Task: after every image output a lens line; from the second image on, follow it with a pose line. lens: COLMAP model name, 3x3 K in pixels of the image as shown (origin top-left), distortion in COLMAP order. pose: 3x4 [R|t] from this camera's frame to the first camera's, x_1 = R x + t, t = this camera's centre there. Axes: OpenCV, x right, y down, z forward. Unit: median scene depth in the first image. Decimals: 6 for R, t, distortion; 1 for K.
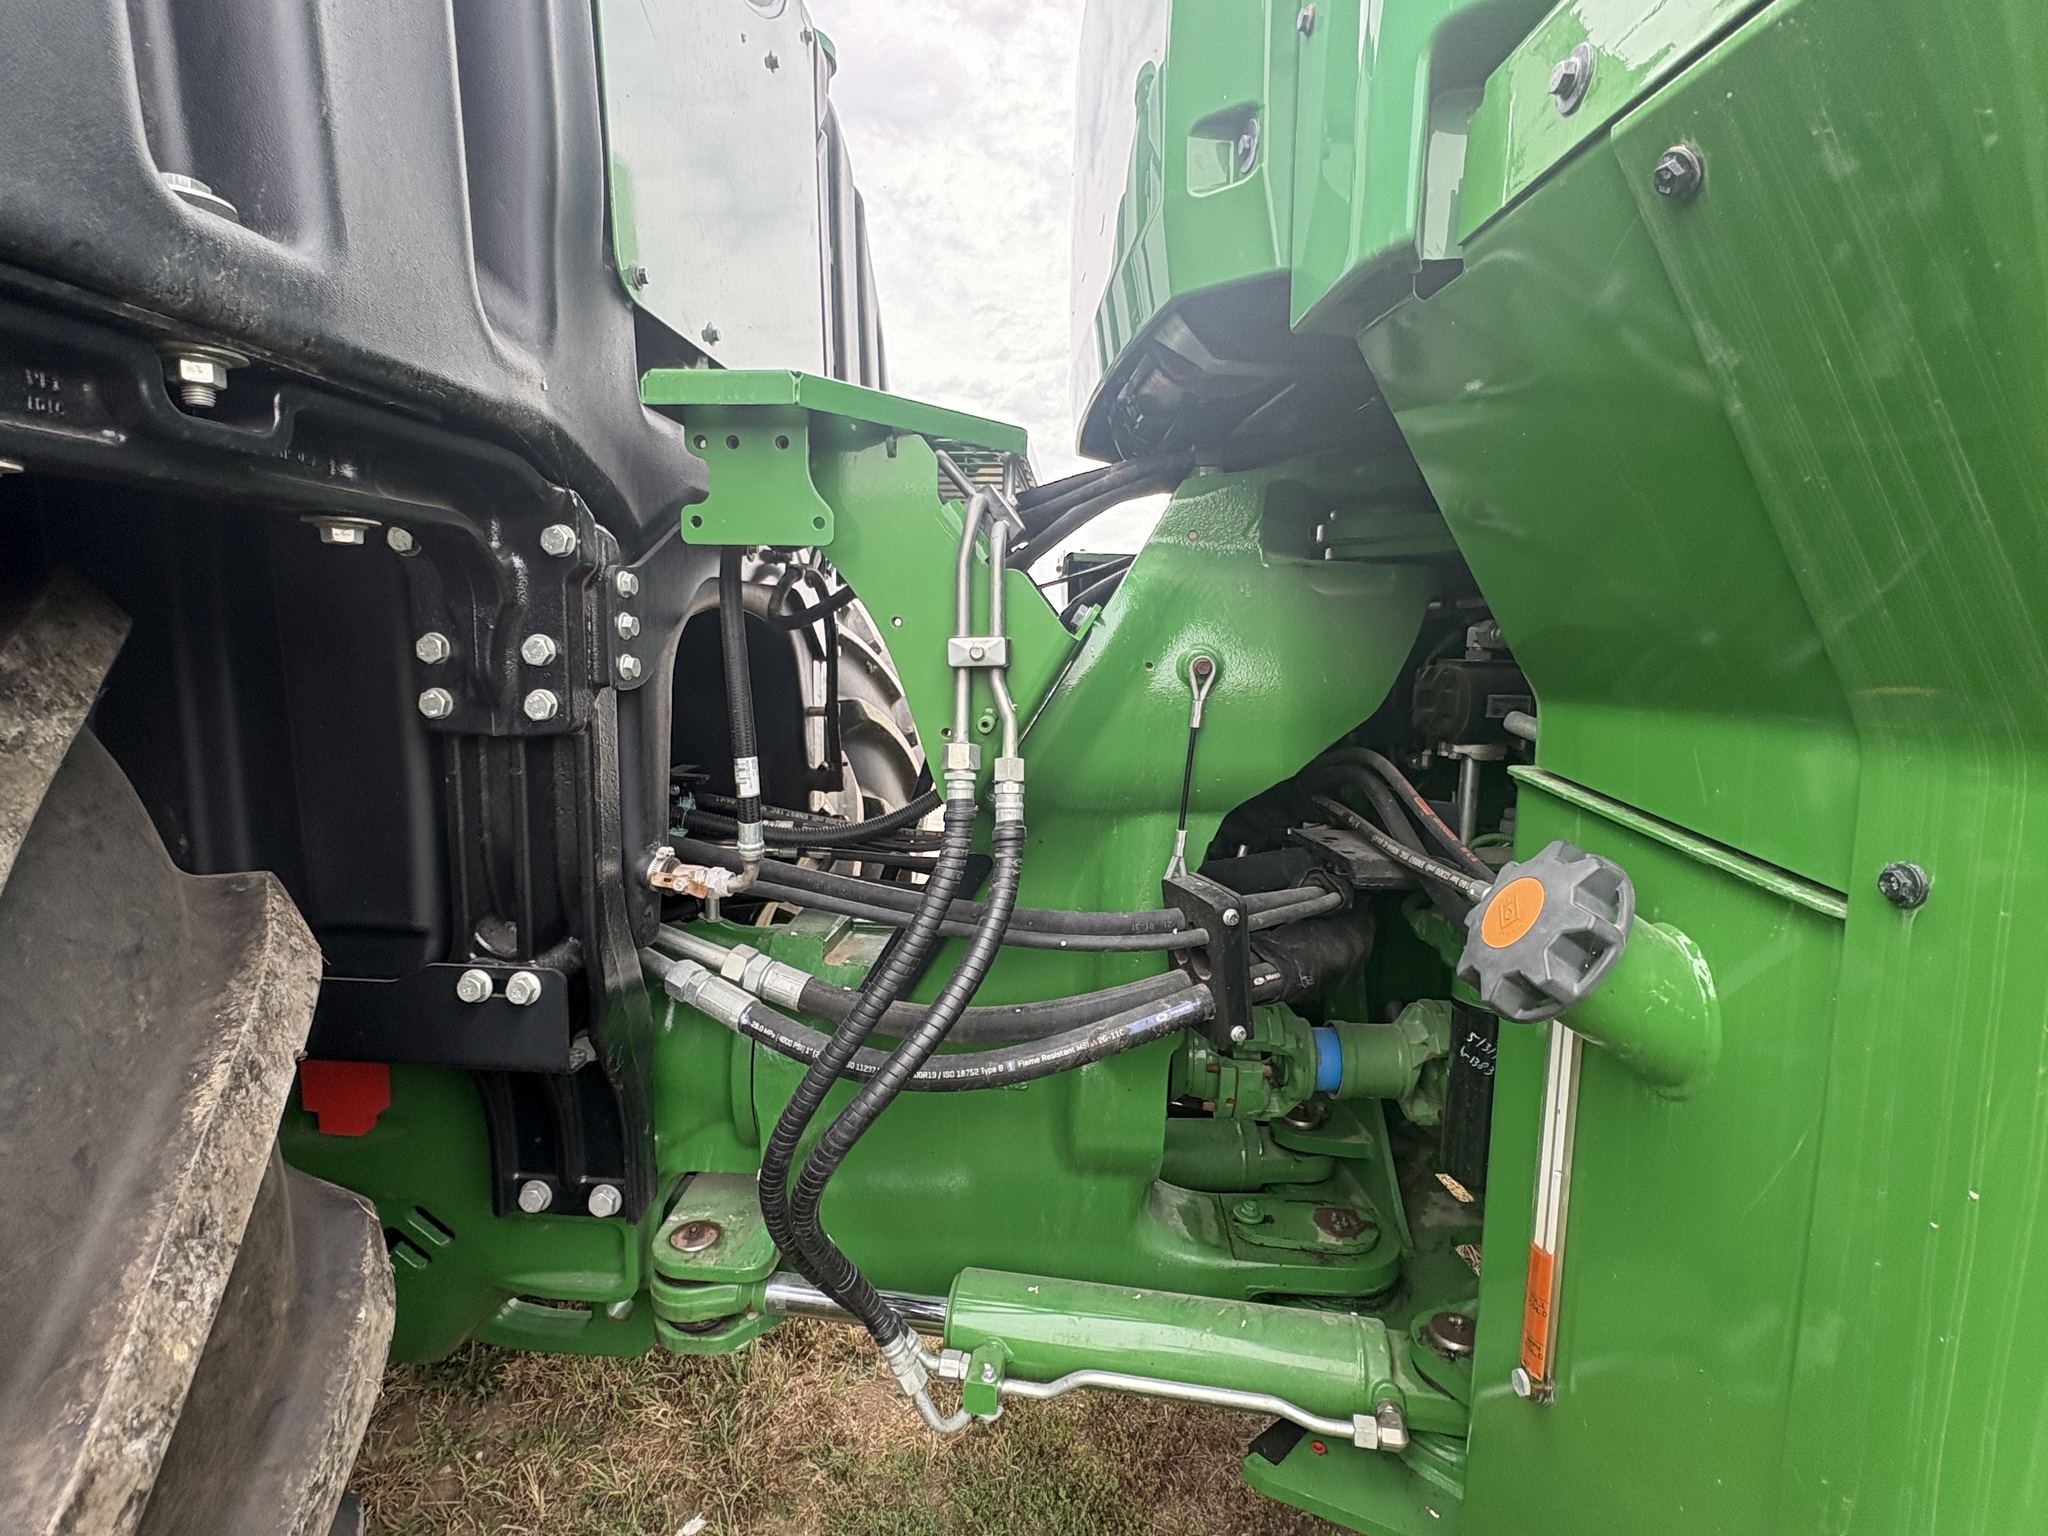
lens RADIAL K [[1016.9, 0, 1022.6], [0, 1016.9, 772.3], [0, 0, 1]] dist [-0.001164, 0.000407]
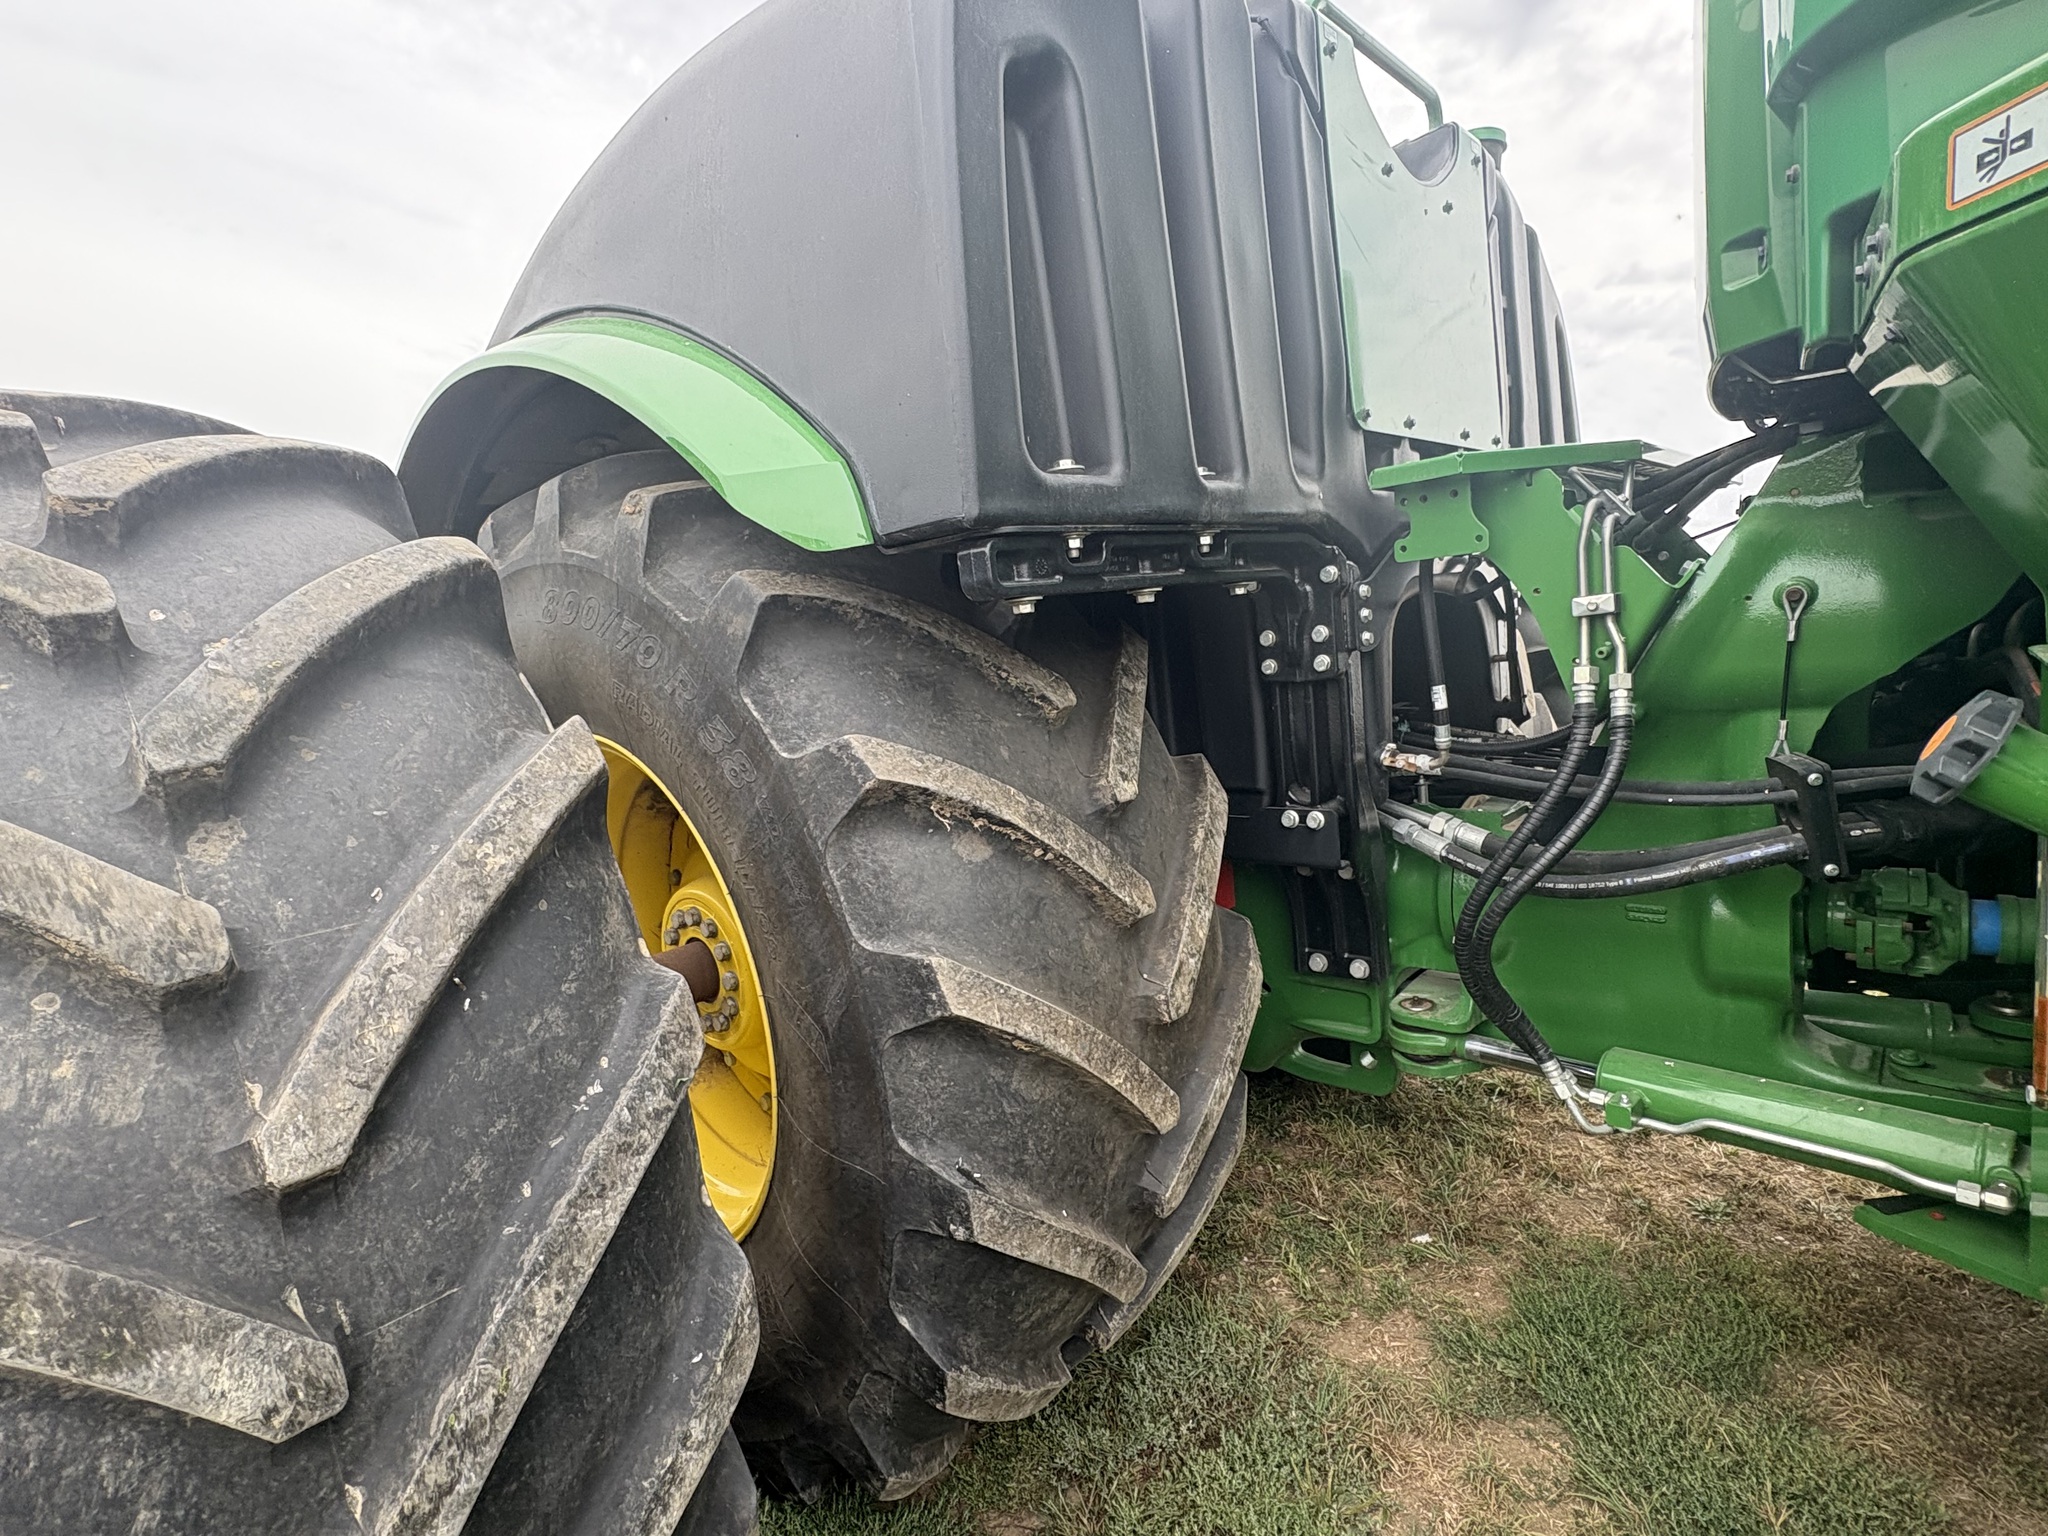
lens RADIAL K [[1014.6, 0, 1020.1], [0, 1014.6, 773.3], [0, 0, 1]] dist [-0.006202, 0.001386]
pose [[0.775250, -0.017270, -0.631419, 0.232708], [0.036430, 0.999185, 0.017400, 0.072176], [0.630604, -0.036492, 0.775247, -0.693922]]
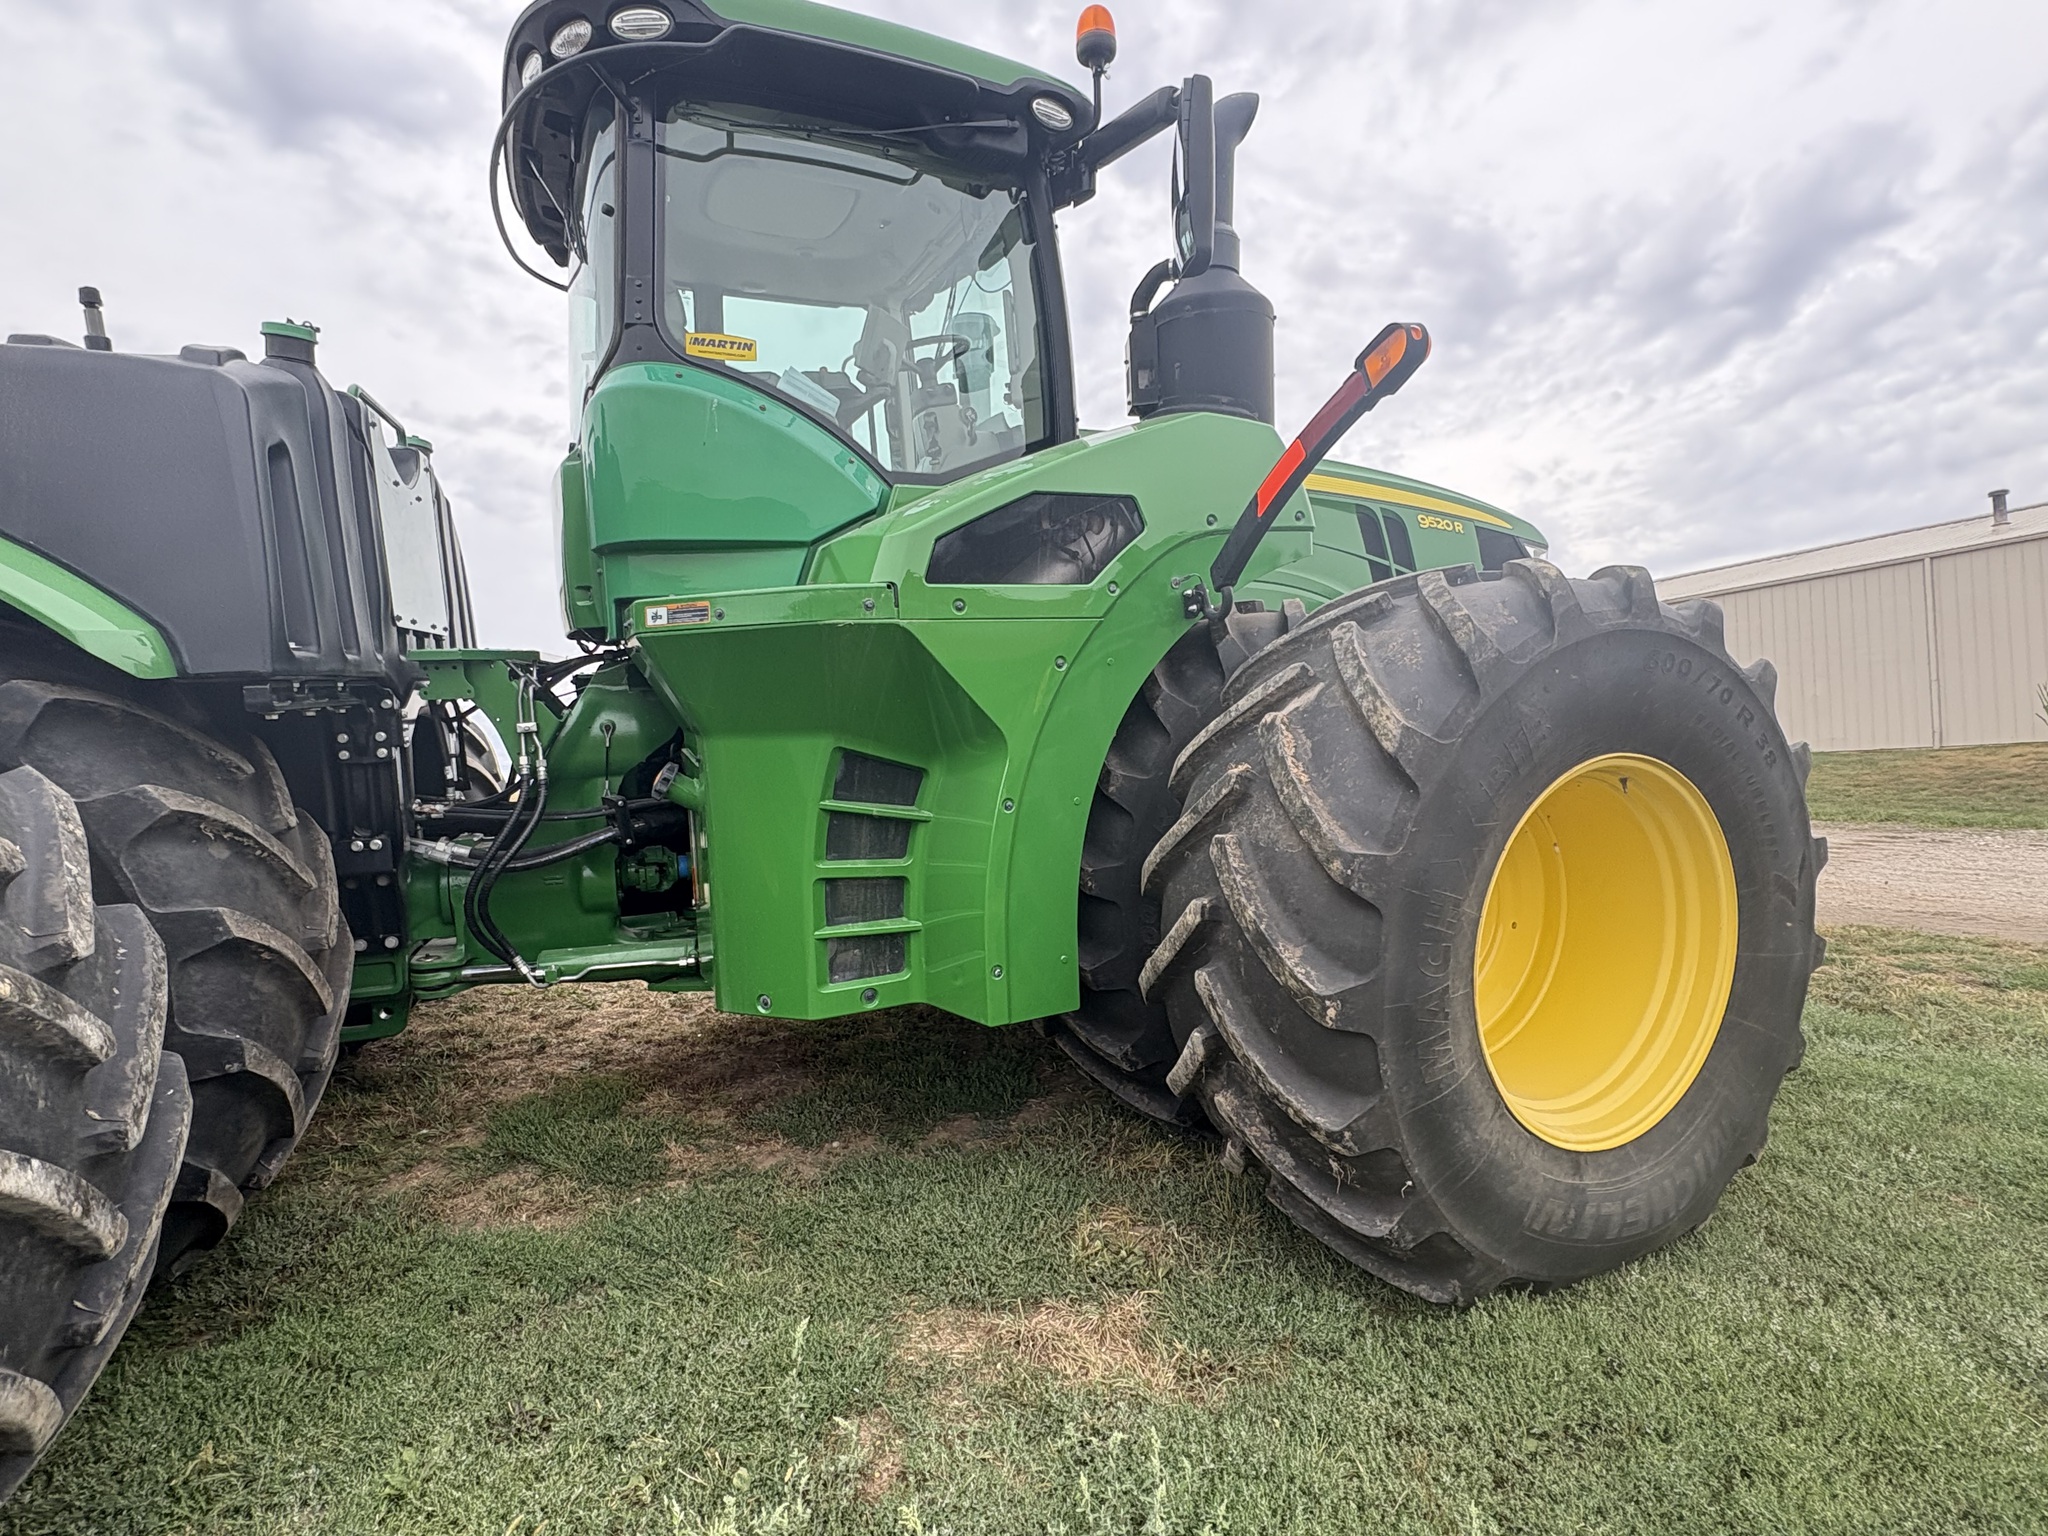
lens RADIAL K [[1016.9, 0, 1022.6], [0, 1016.9, 772.3], [0, 0, 1]] dist [-0.001164, 0.000407]
pose [[0.923669, -0.084395, 0.373782, 0.182886], [0.099182, 0.994859, -0.020466, 0.234719], [-0.370133, 0.055977, 0.927291, -2.464060]]
